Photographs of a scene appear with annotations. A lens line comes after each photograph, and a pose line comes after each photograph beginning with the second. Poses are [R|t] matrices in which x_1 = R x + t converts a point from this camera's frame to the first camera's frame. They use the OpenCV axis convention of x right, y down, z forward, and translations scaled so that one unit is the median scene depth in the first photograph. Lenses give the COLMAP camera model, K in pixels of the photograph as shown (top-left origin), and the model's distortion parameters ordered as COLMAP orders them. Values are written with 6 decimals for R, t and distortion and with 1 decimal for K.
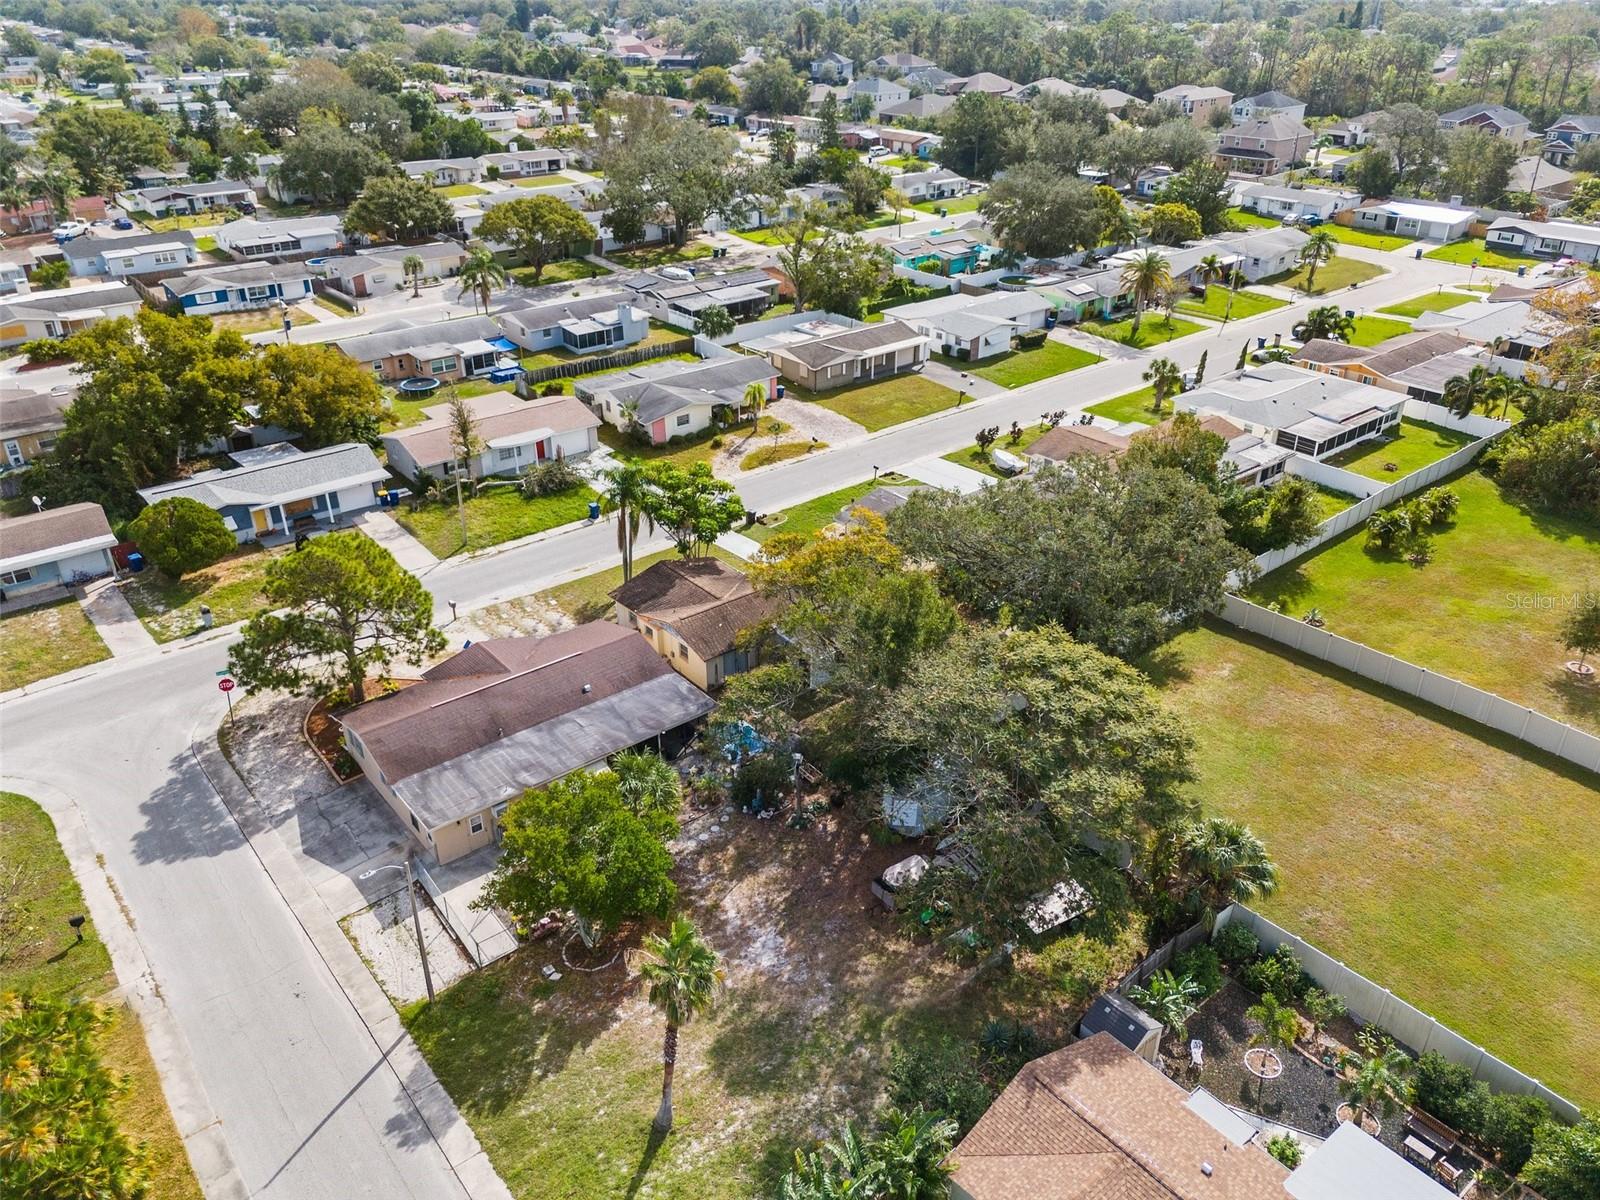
lens RADIAL K [[1173.4, 0, 805.2], [0, 1173.4, 601.2], [0, 0, 1]] dist [0.057024, -0.042420]
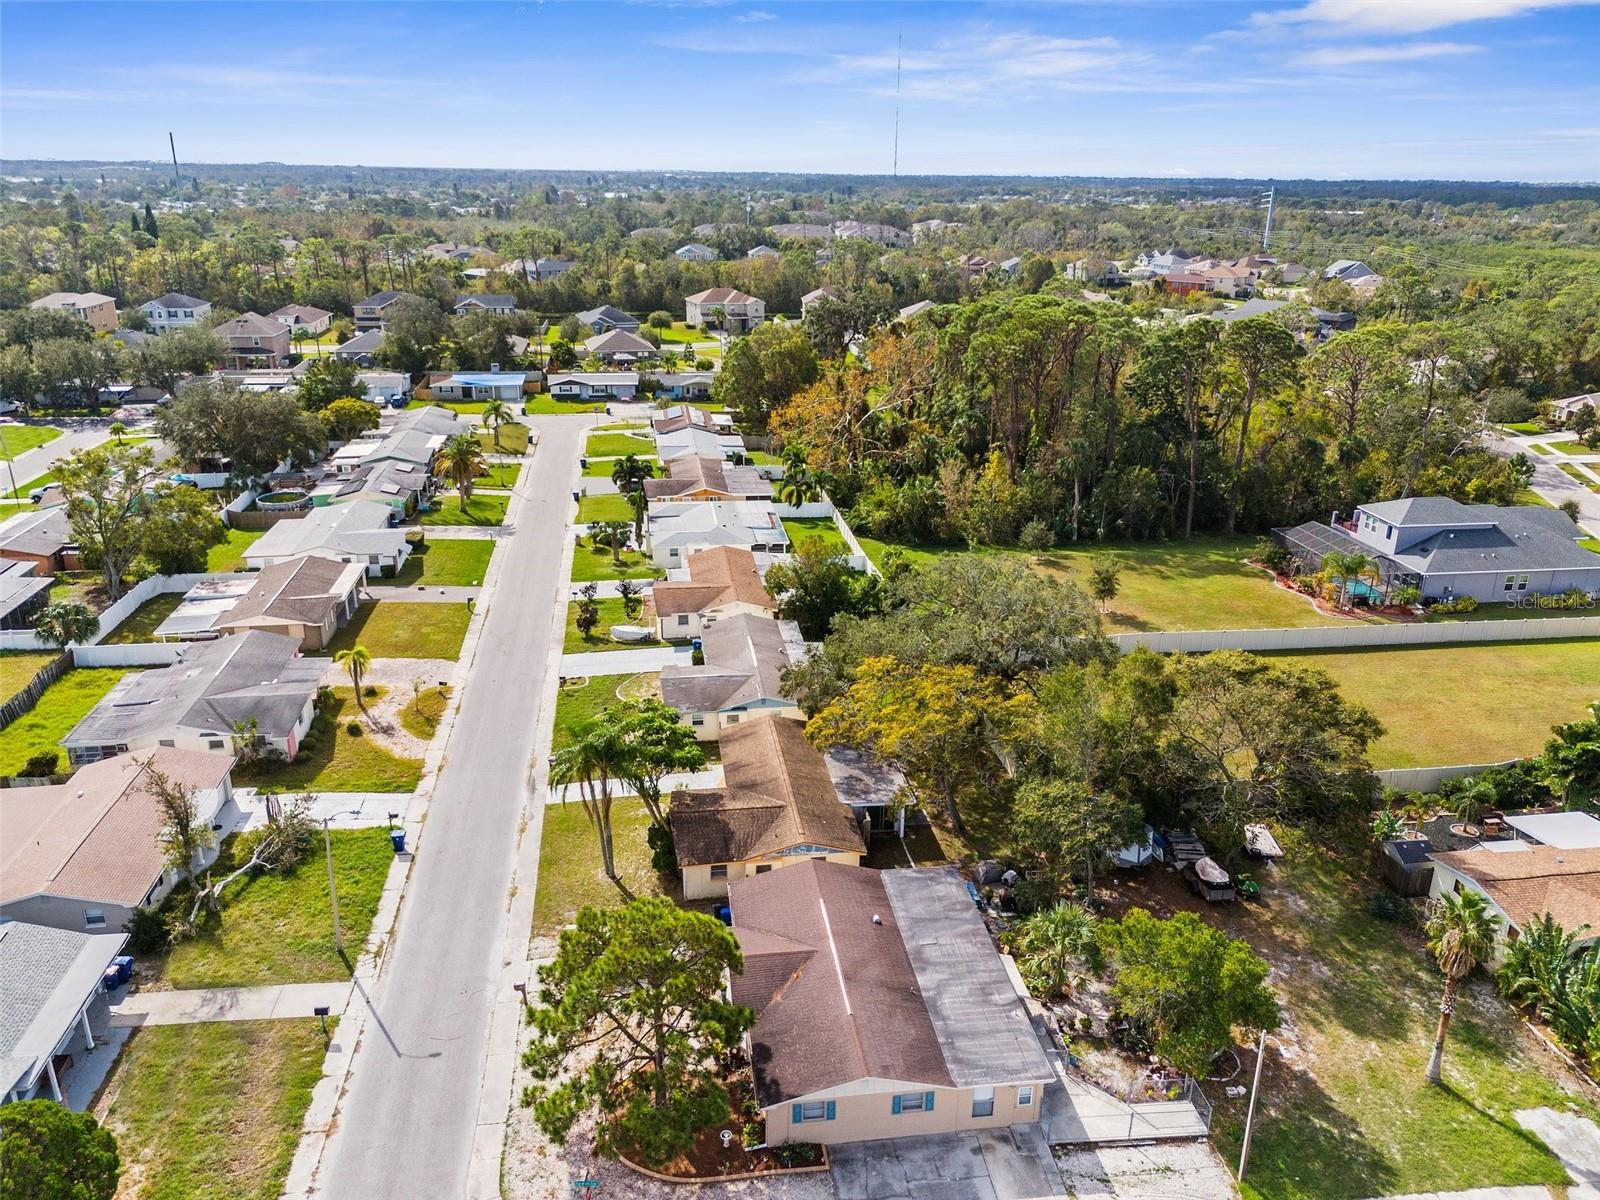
lens RADIAL K [[1173.4, 0, 805.2], [0, 1173.4, 601.2], [0, 0, 1]] dist [0.057024, -0.042420]
pose [[0.519331, -0.283865, 0.806050, -0.501169], [0.394665, 0.916275, 0.068403, -0.135891], [-0.757981, 0.282596, 0.587881, 0.237539]]
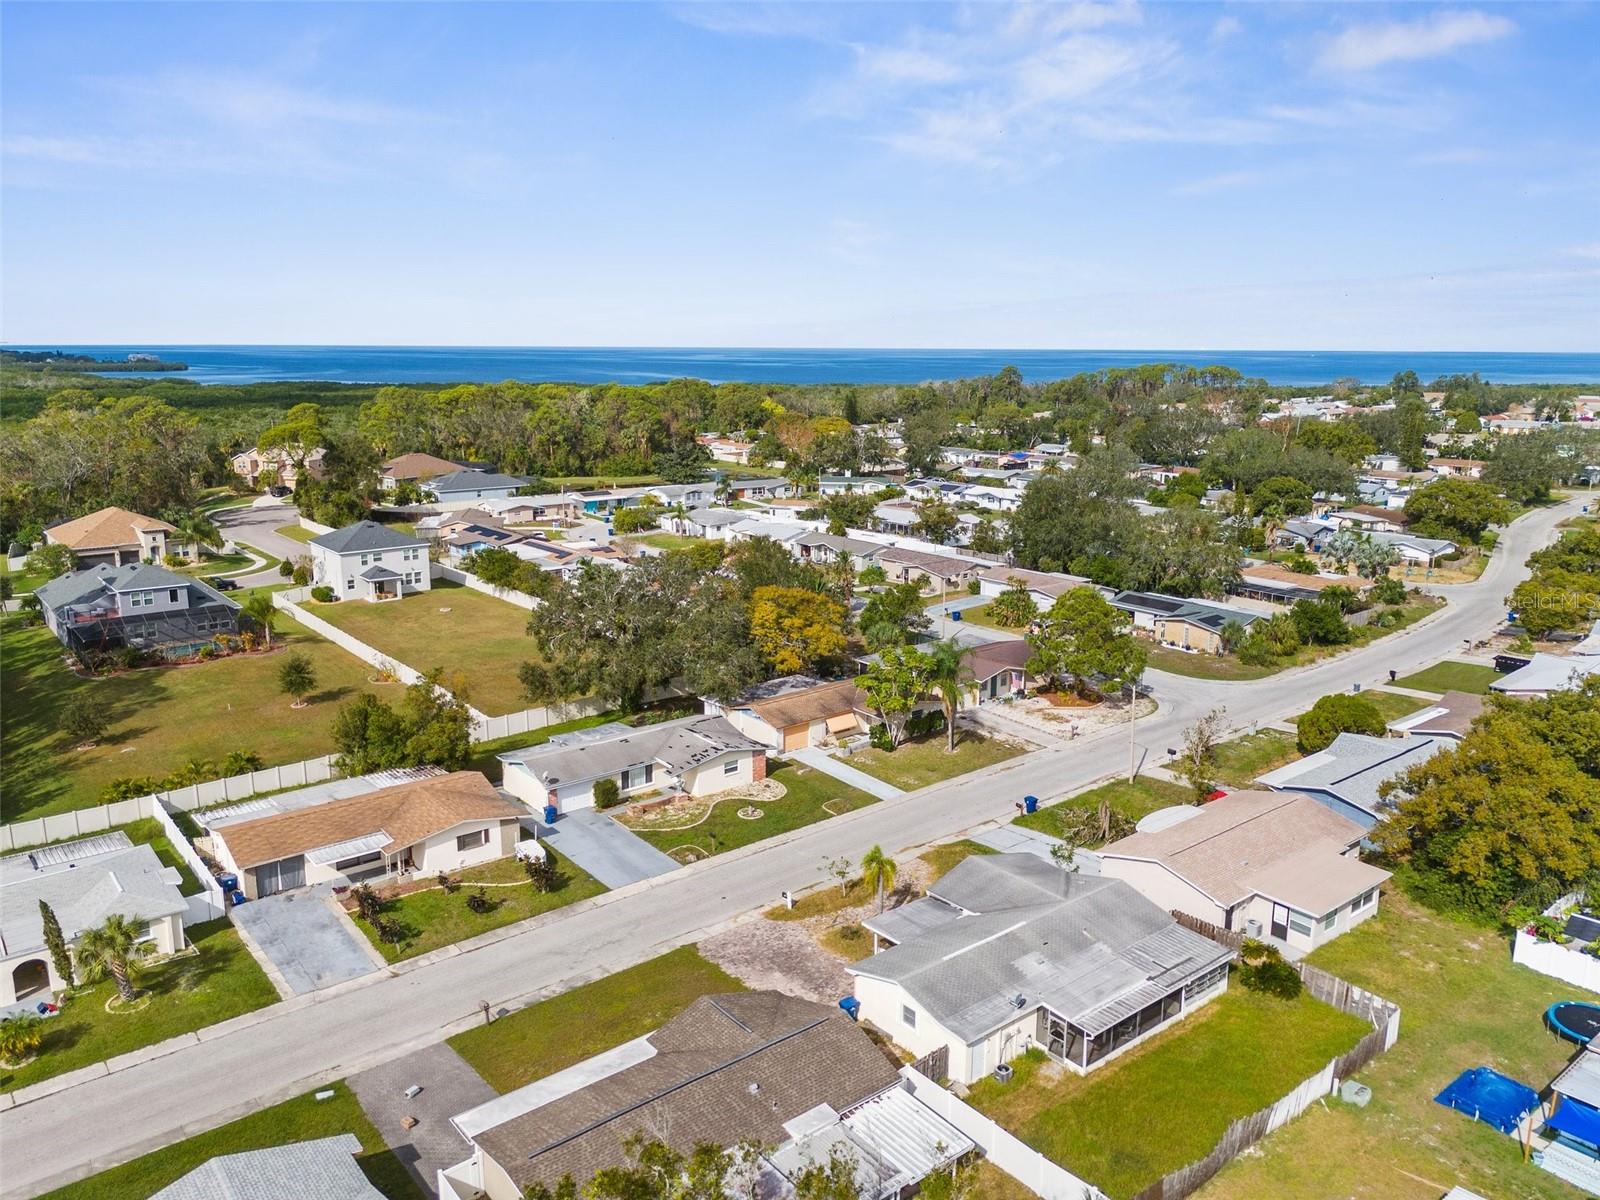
lens RADIAL K [[1173.4, 0, 805.2], [0, 1173.4, 601.2], [0, 0, 1]] dist [0.057024, -0.042420]
pose [[-0.999959, -0.004485, 0.007915, -0.007813], [0.001762, 0.758098, 0.652138, -0.647469], [-0.008925, 0.652125, -0.758059, 1.286131]]
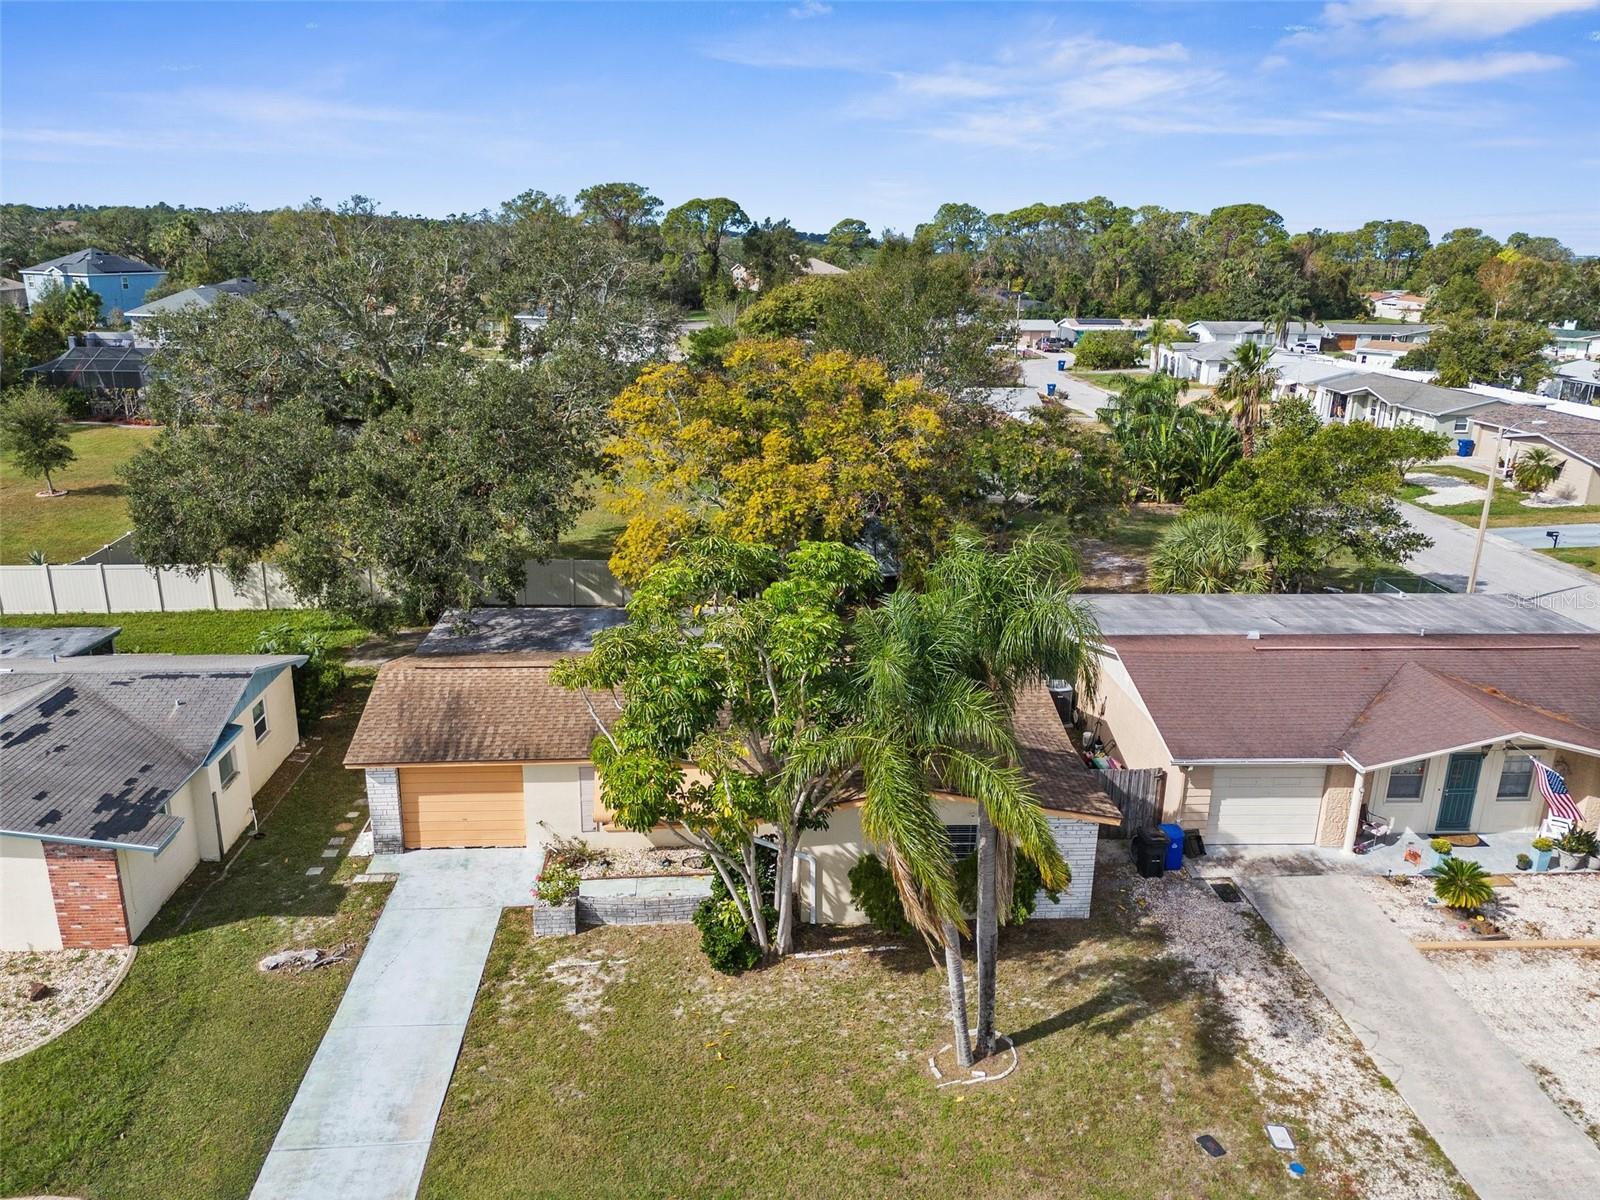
lens RADIAL K [[1173.4, 0, 805.2], [0, 1173.4, 601.2], [0, 0, 1]] dist [0.057024, -0.042420]
pose [[-0.817010, -0.187064, 0.545438, -0.172085], [0.255527, 0.730514, 0.633290, -0.181621], [-0.516915, 0.656778, -0.549037, 0.775514]]
